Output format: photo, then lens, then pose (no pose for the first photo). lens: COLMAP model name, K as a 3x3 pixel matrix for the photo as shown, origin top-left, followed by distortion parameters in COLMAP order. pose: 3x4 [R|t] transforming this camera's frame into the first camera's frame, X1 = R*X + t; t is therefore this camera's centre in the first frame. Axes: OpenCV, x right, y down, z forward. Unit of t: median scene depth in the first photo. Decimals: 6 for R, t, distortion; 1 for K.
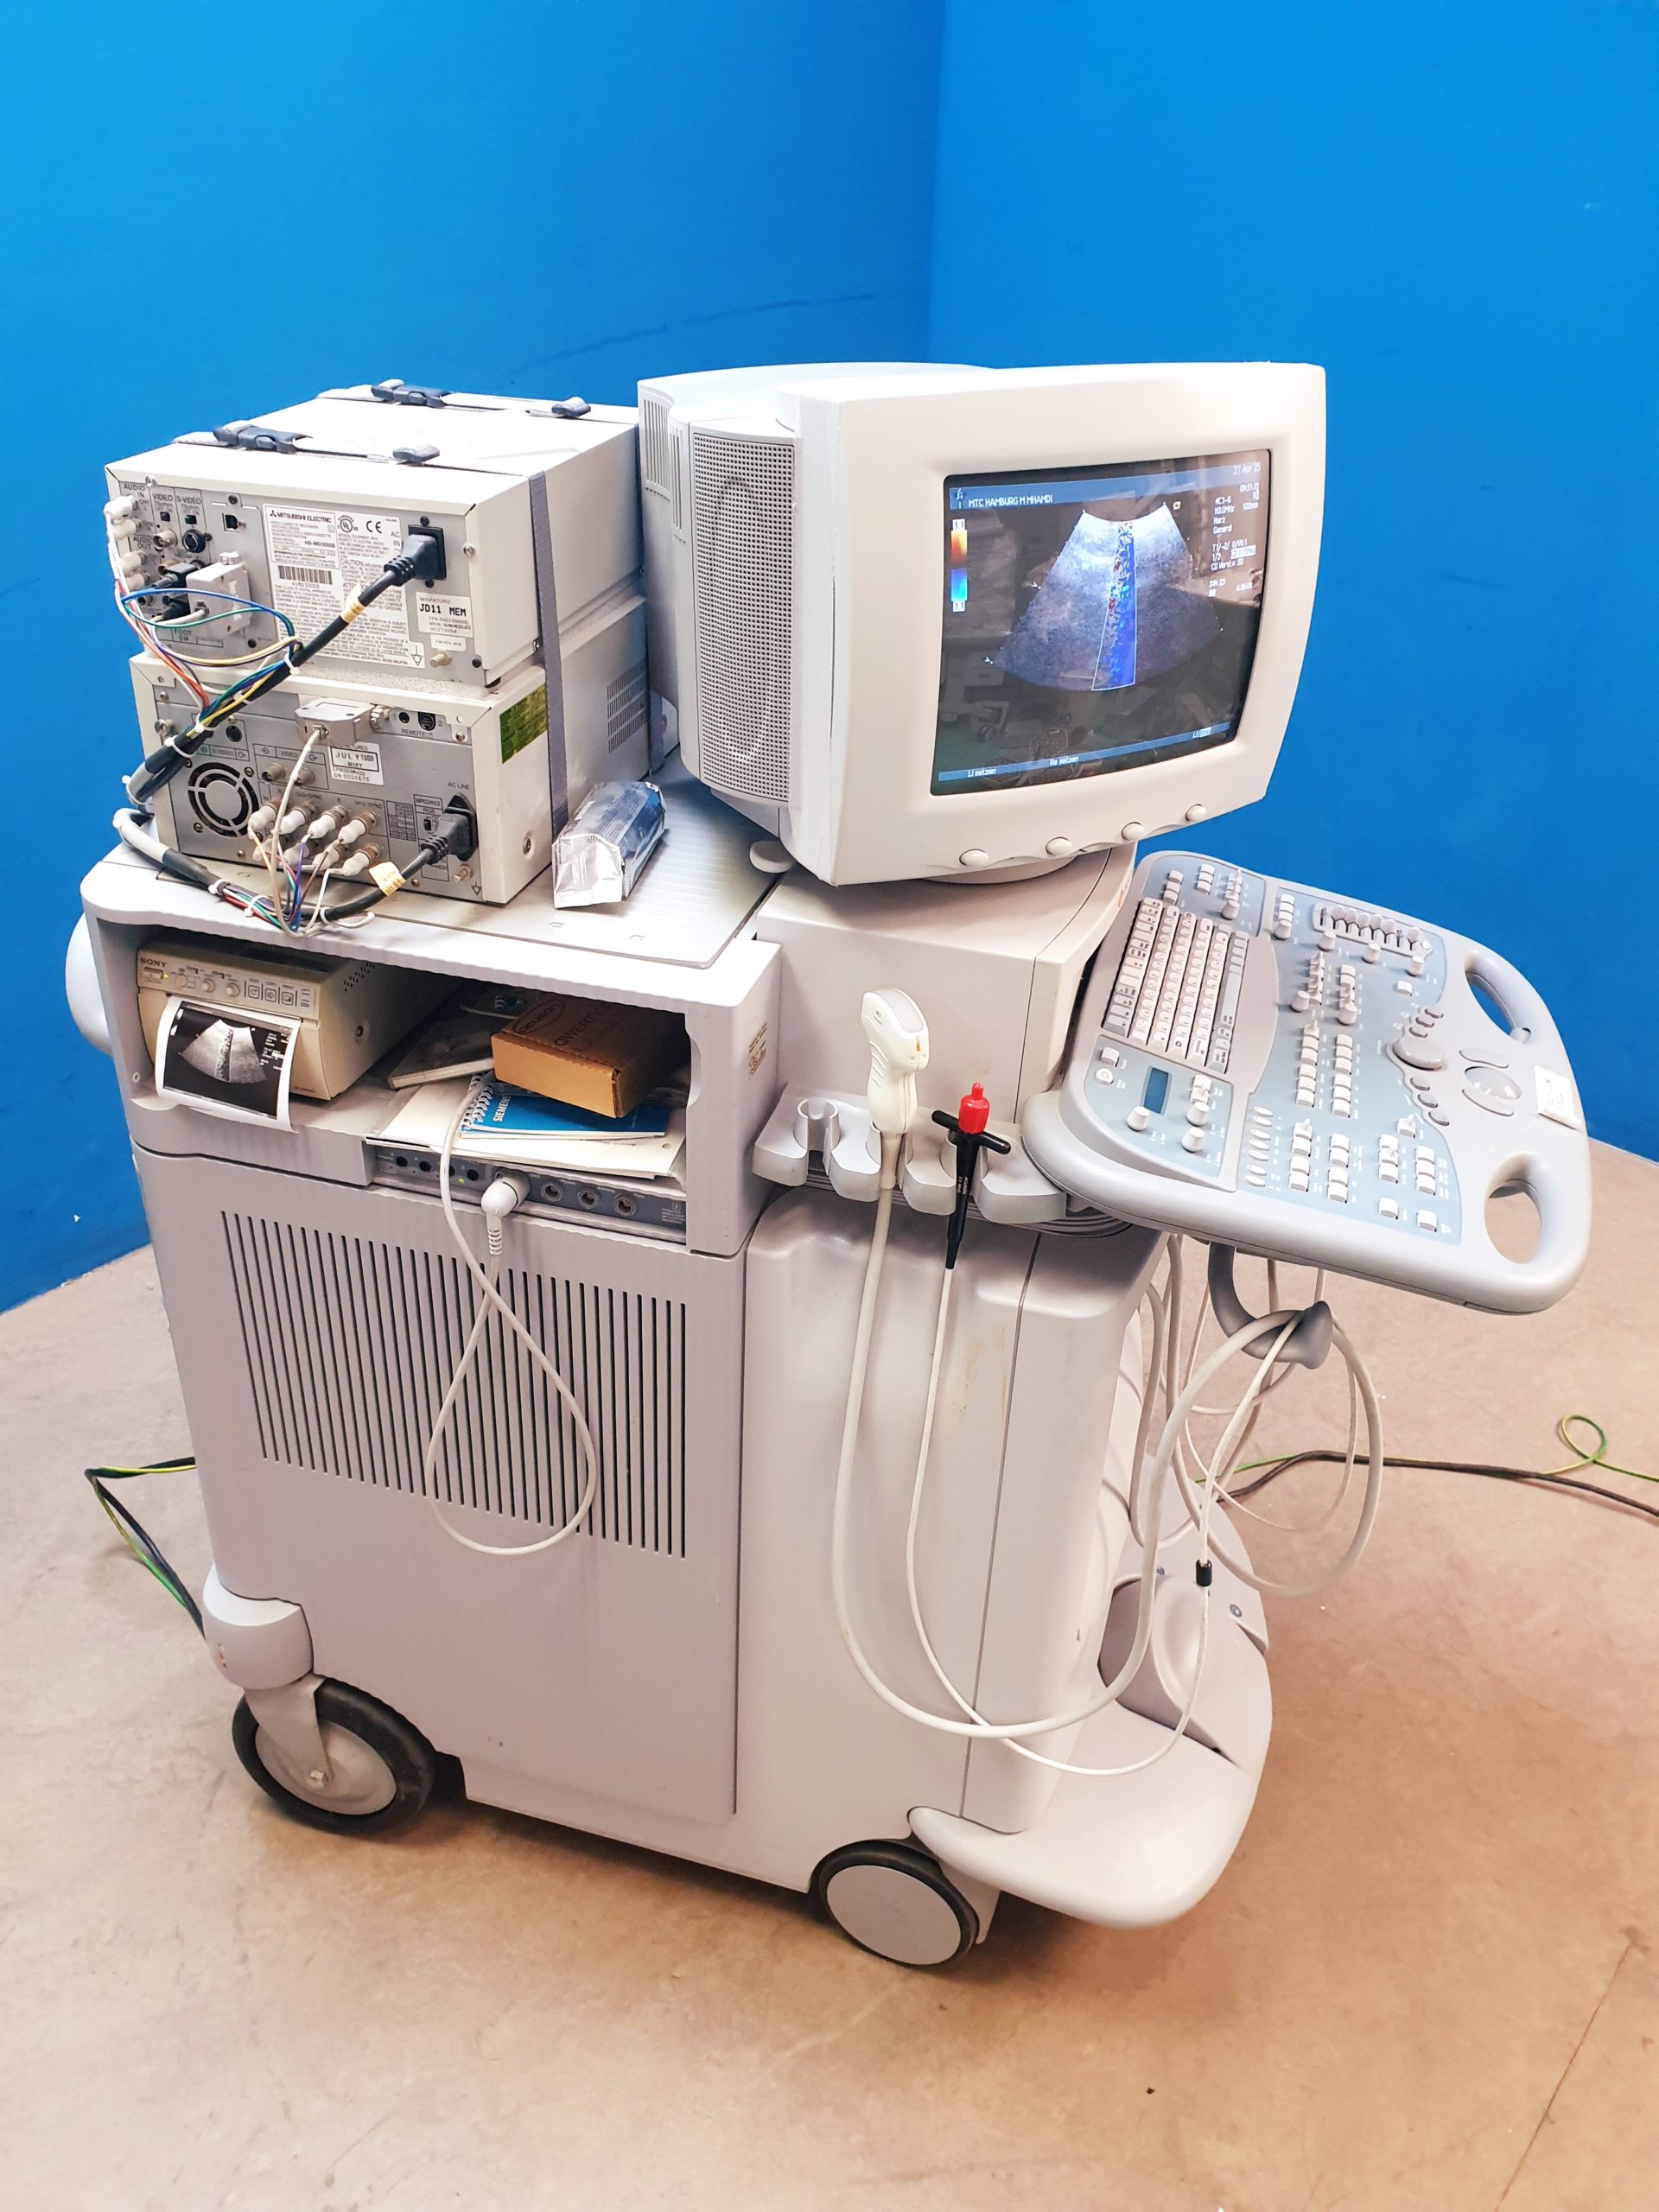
lens RADIAL K [[1675.9, 0, 829.5], [0, 1675.9, 1106.0], [0, 0, 1]] dist [-0.070717, 0.084660]
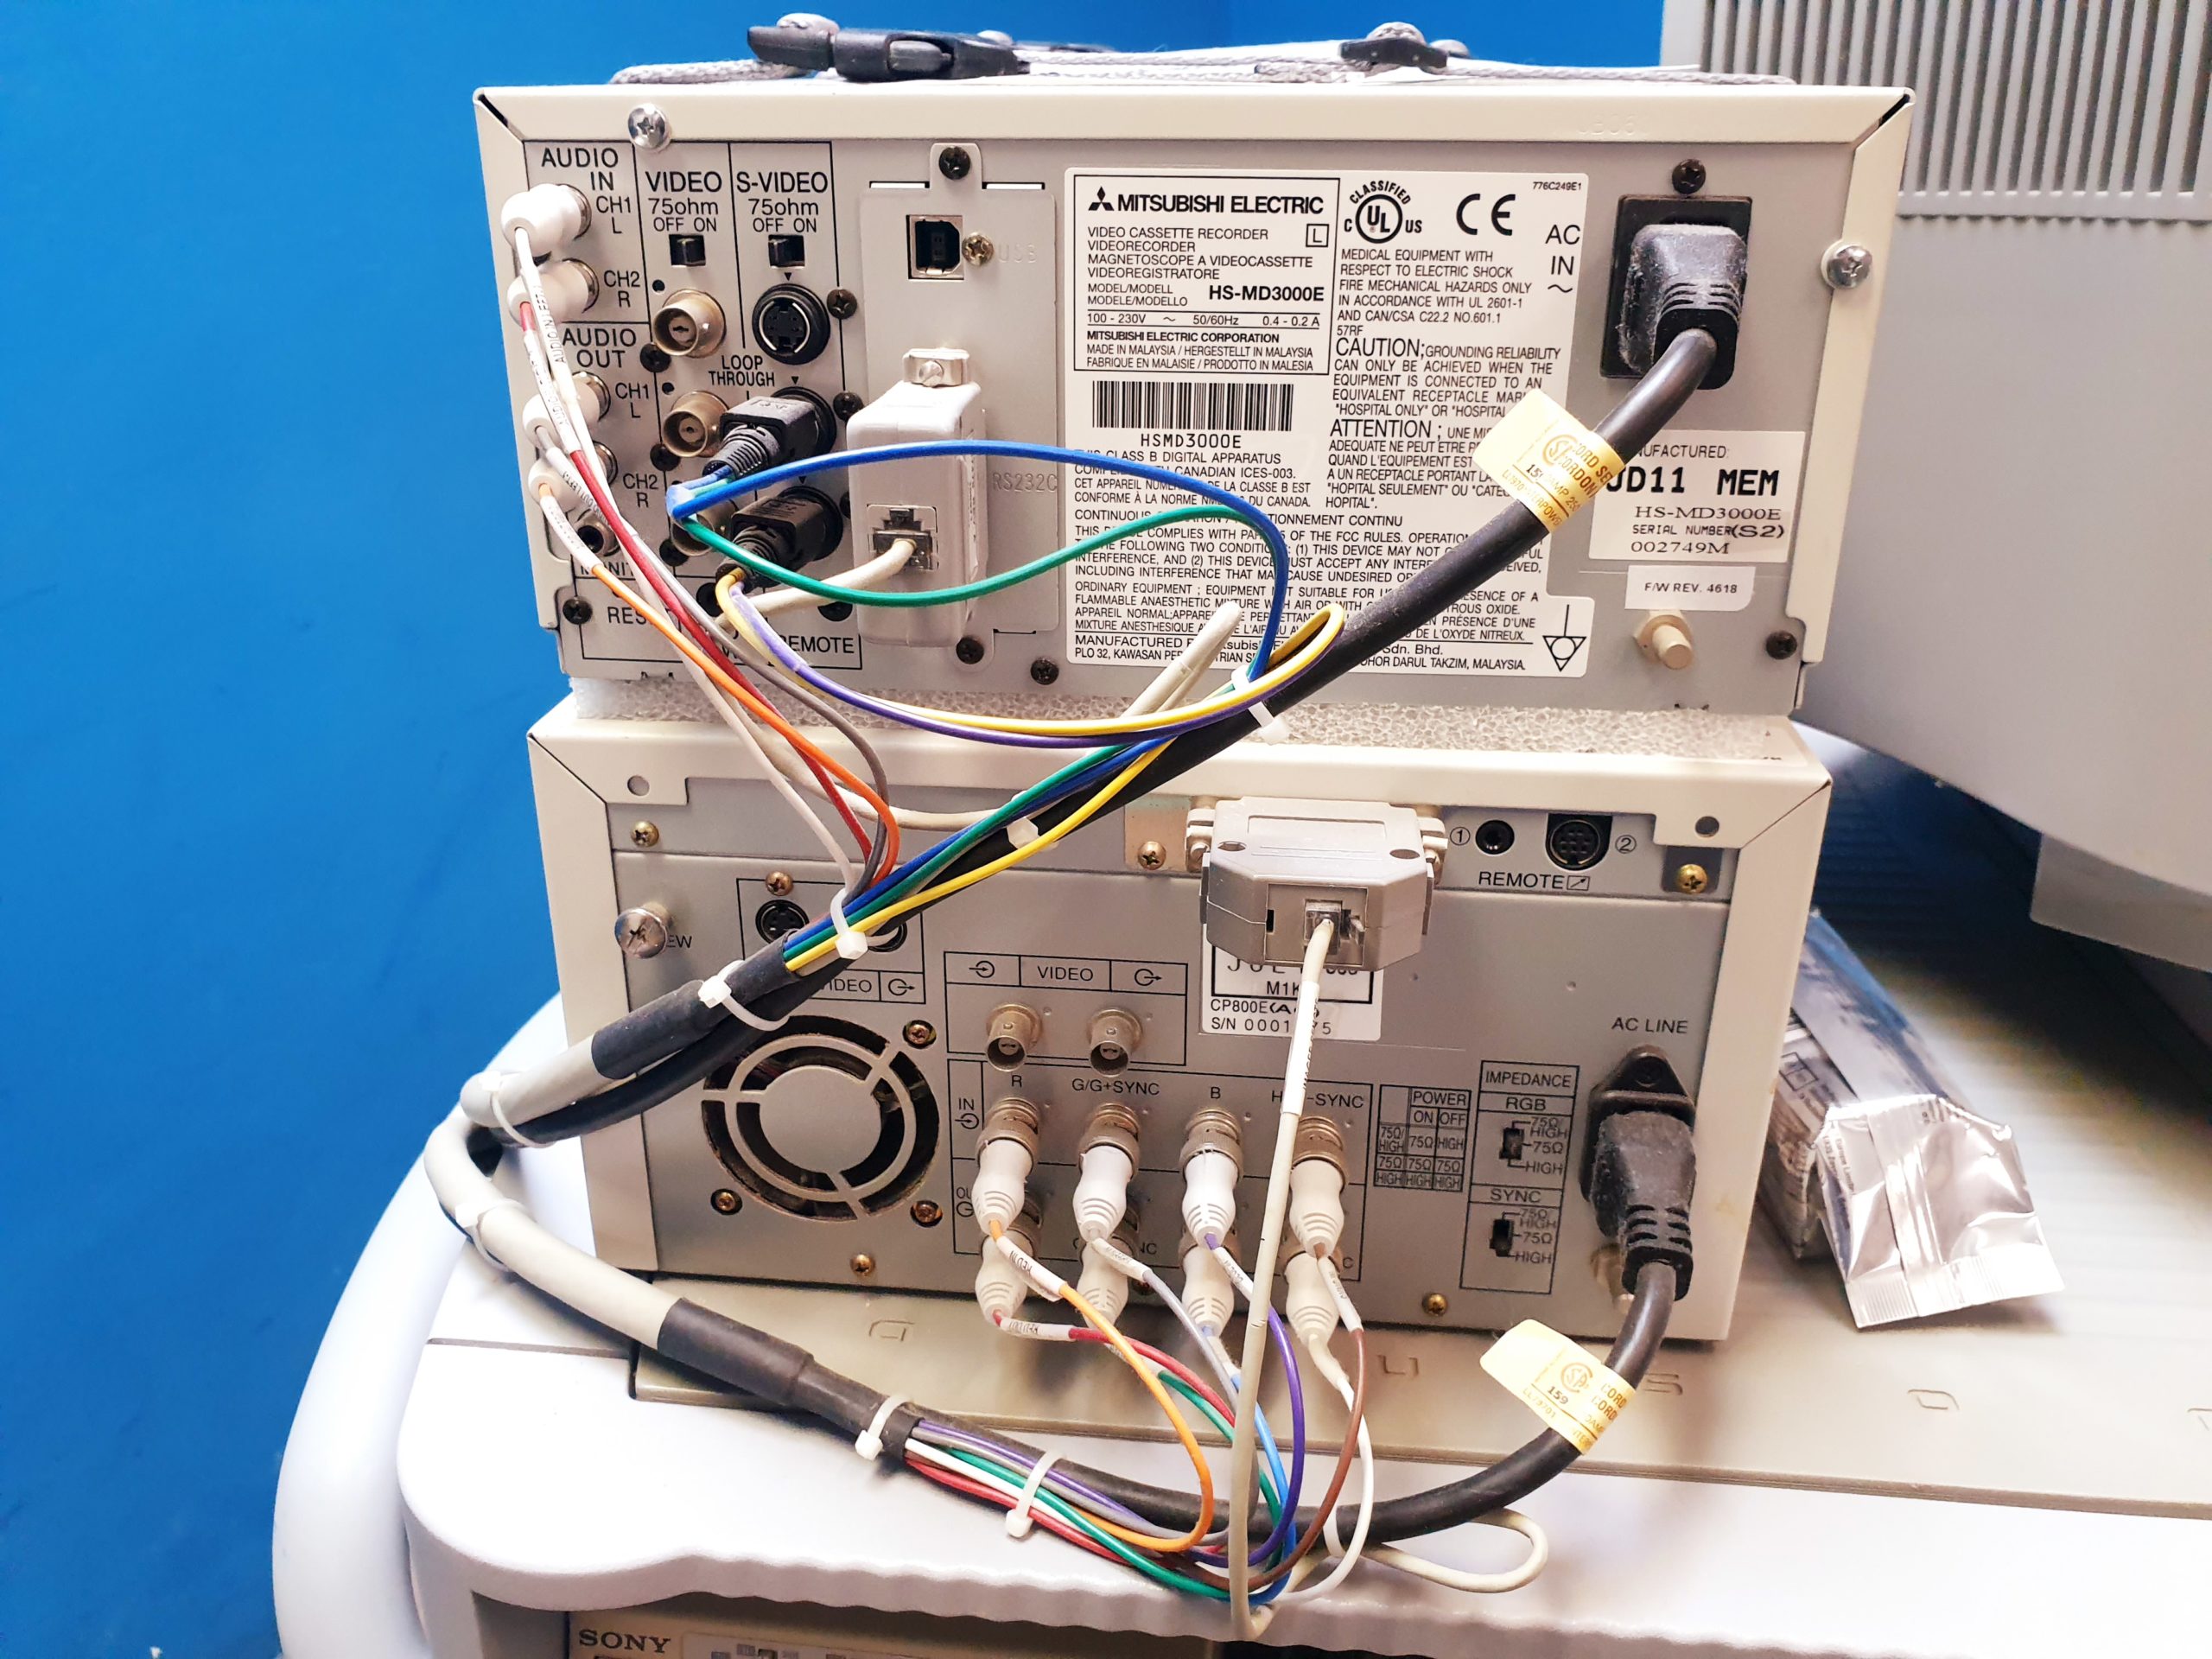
lens RADIAL K [[1800.0, 0, 1106.0], [0, 1800.0, 829.5], [0, 0, 1]] dist [0.003108, -0.007569]
pose [[0.987263, -0.102067, 0.122037, -0.377987], [0.118340, 0.983818, -0.134526, -0.202865], [-0.106332, 0.147255, 0.983366, 0.692405]]
